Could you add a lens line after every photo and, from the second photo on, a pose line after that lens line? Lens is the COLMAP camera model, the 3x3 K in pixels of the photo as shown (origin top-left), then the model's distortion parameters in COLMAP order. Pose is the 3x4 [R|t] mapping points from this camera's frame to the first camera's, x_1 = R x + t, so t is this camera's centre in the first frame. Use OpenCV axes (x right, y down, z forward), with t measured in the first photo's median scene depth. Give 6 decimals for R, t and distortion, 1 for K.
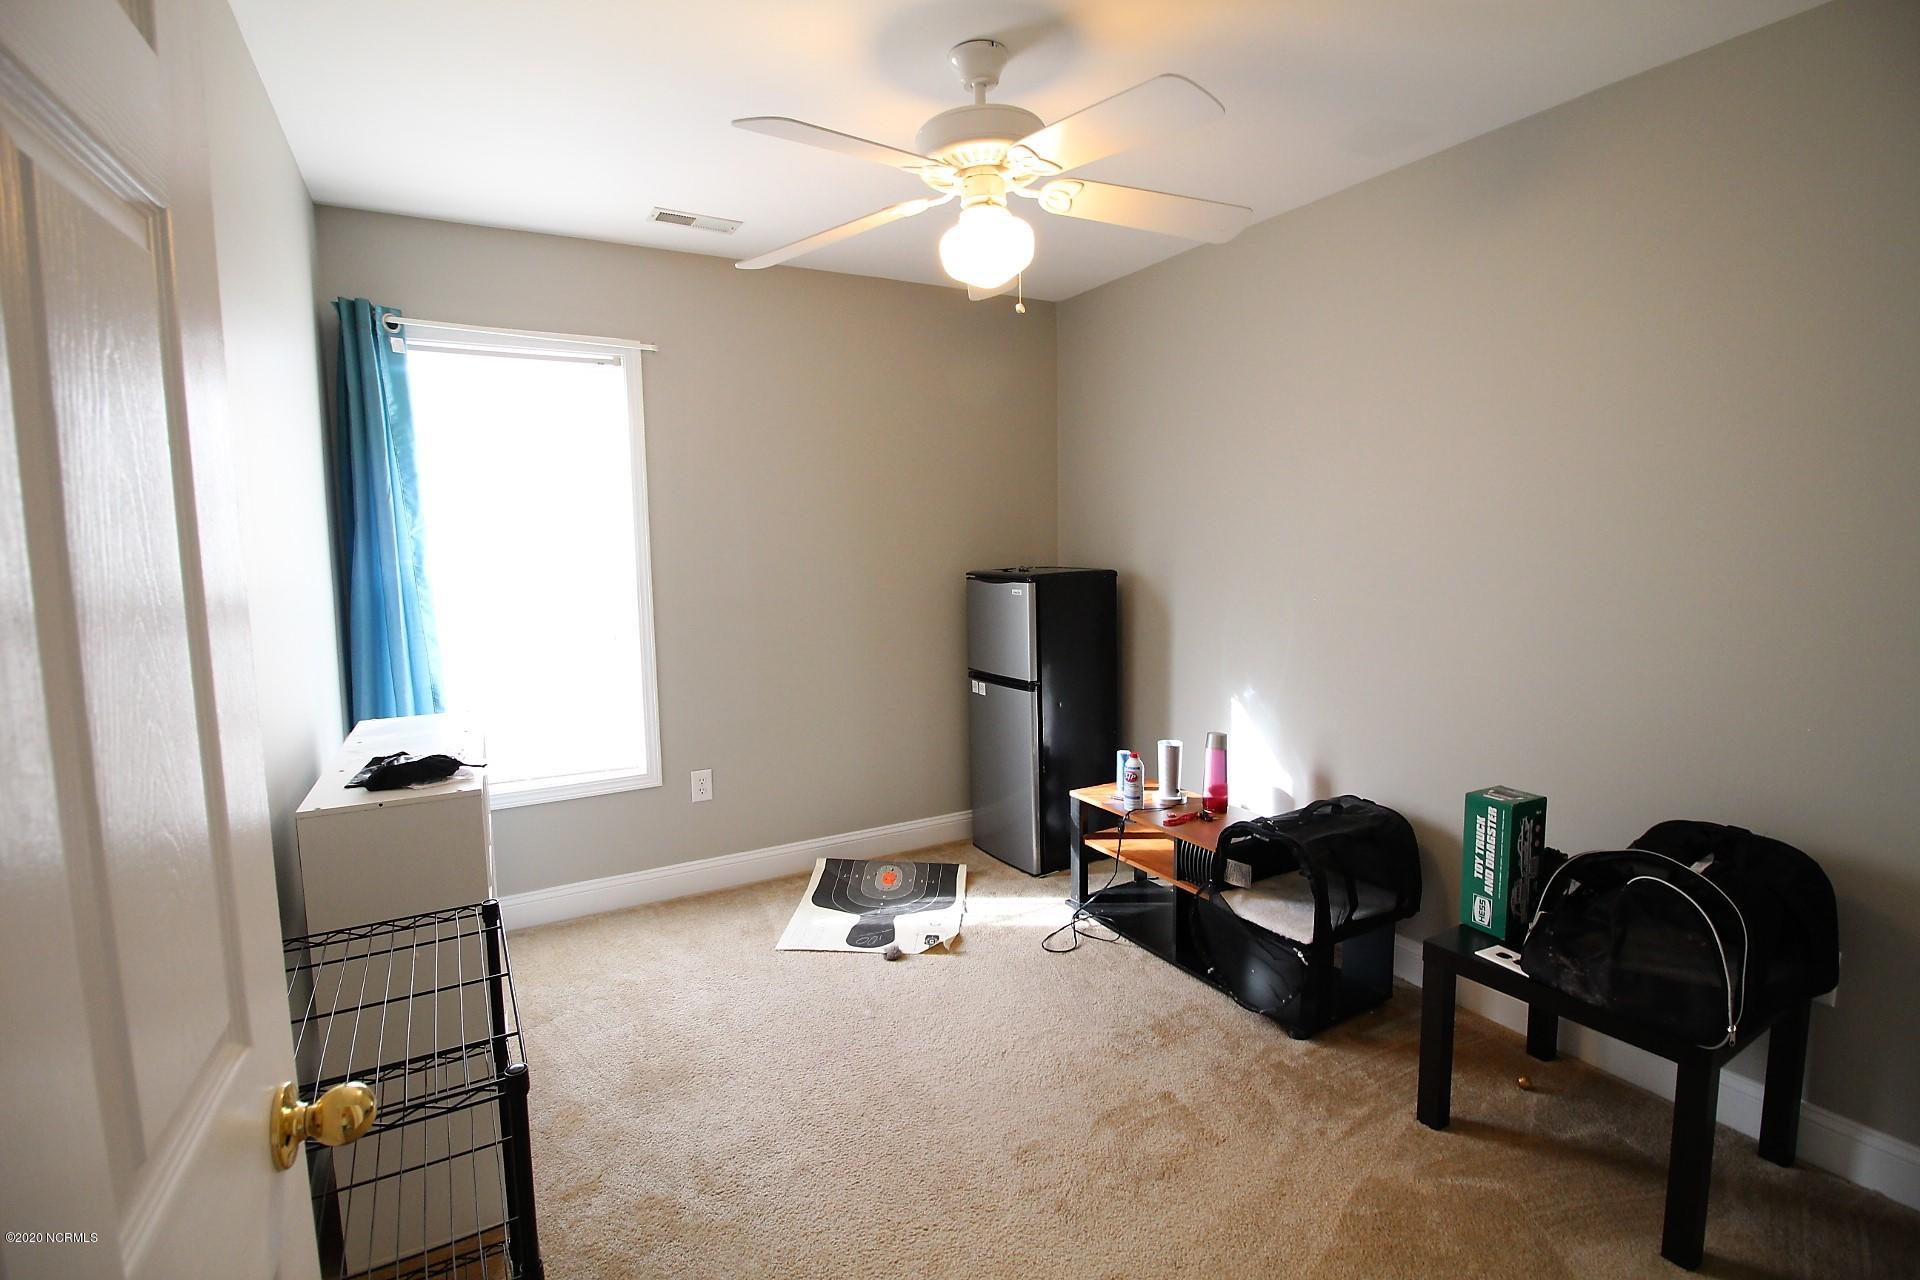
lens RADIAL K [[899.6, 0, 968.9], [0, 899.6, 634.0], [0, 0, 1]] dist [0.009673, -0.015253]
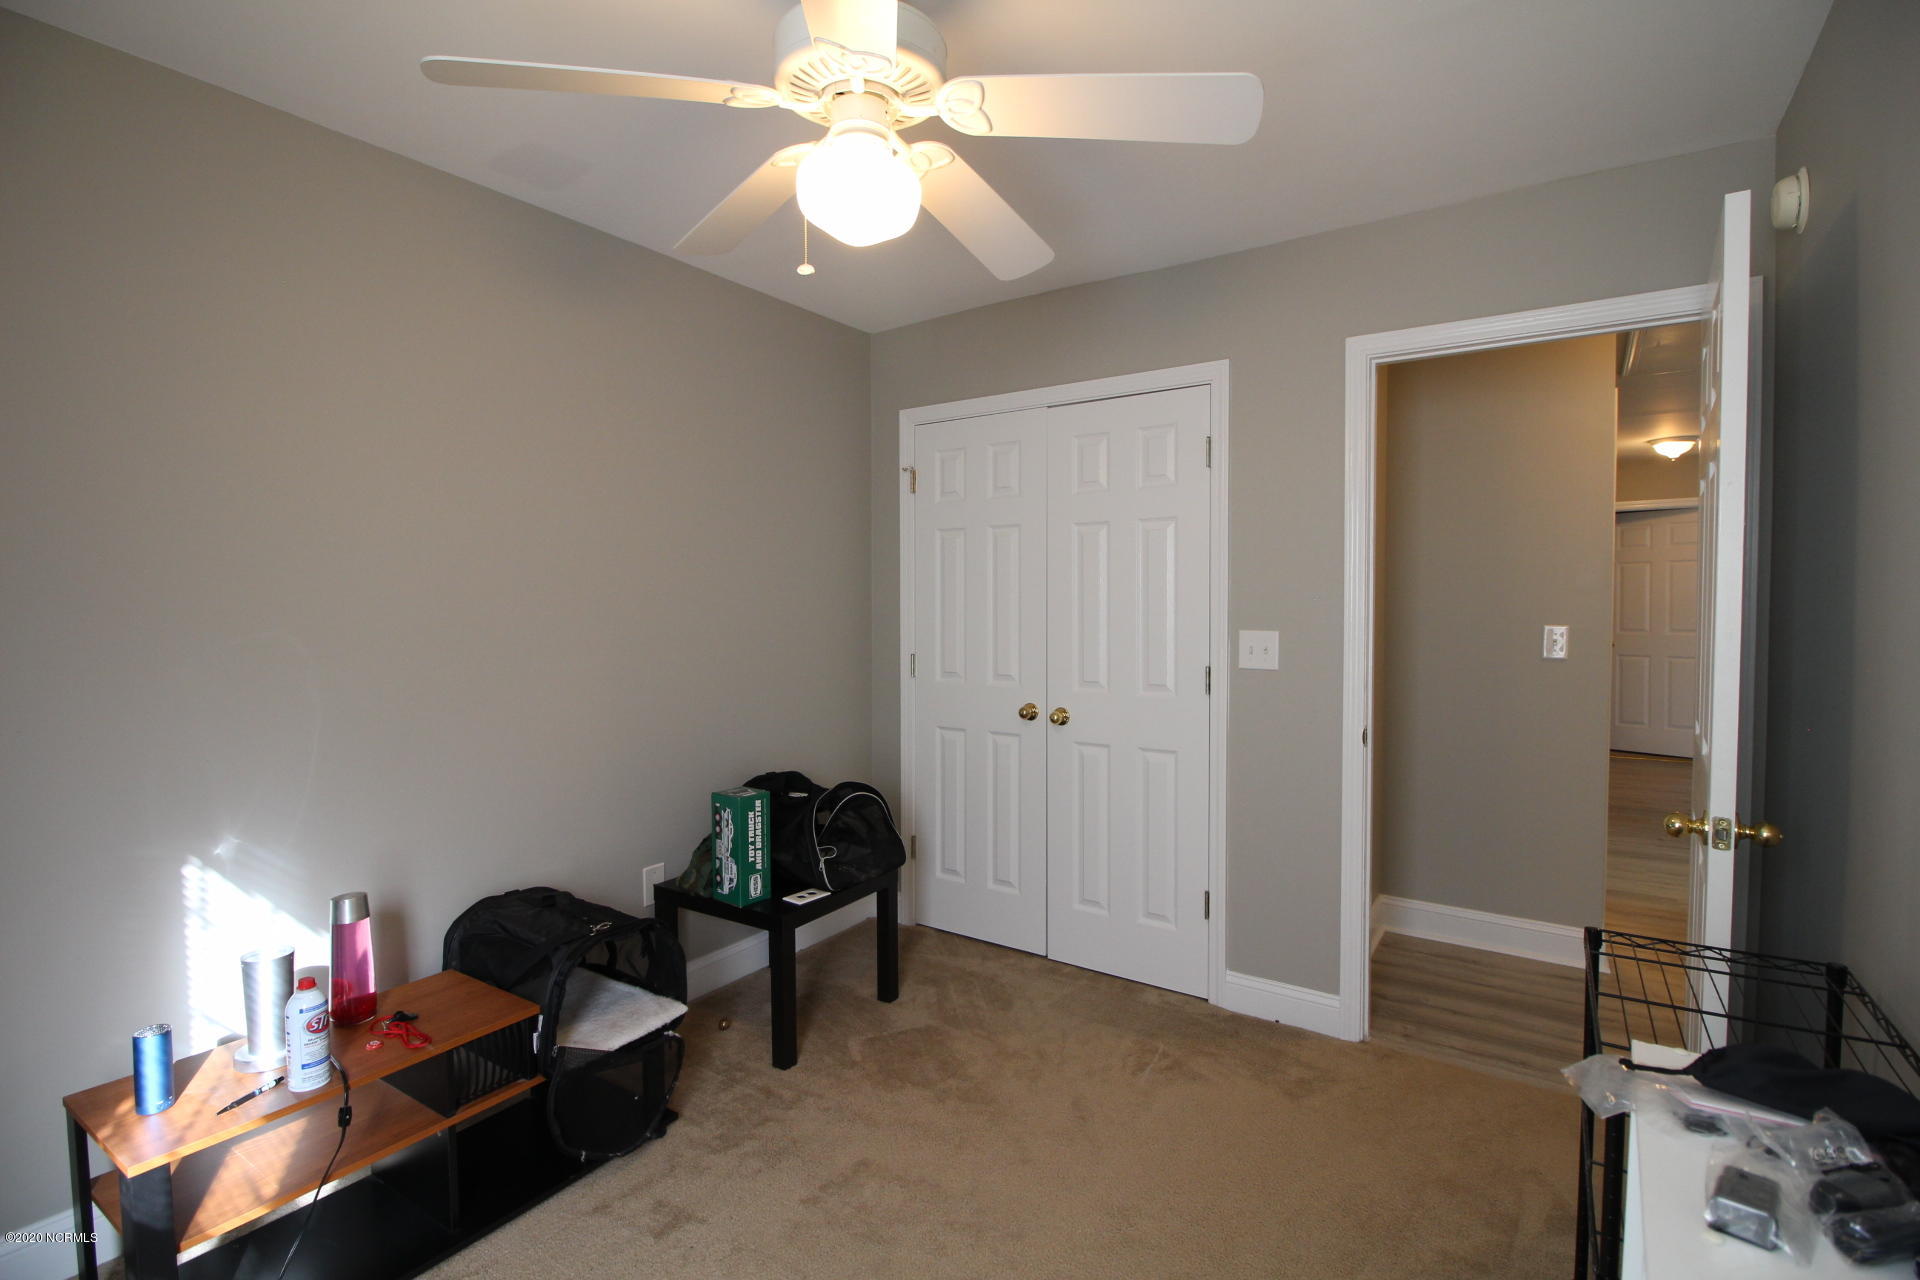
lens RADIAL K [[899.6, 0, 968.9], [0, 899.6, 634.0], [0, 0, 1]] dist [0.009673, -0.015253]
pose [[-0.441176, -0.020537, 0.897186, -0.681052], [0.104842, 0.991713, 0.074255, -0.102721], [-0.891276, 0.126822, -0.435366, 1.242347]]
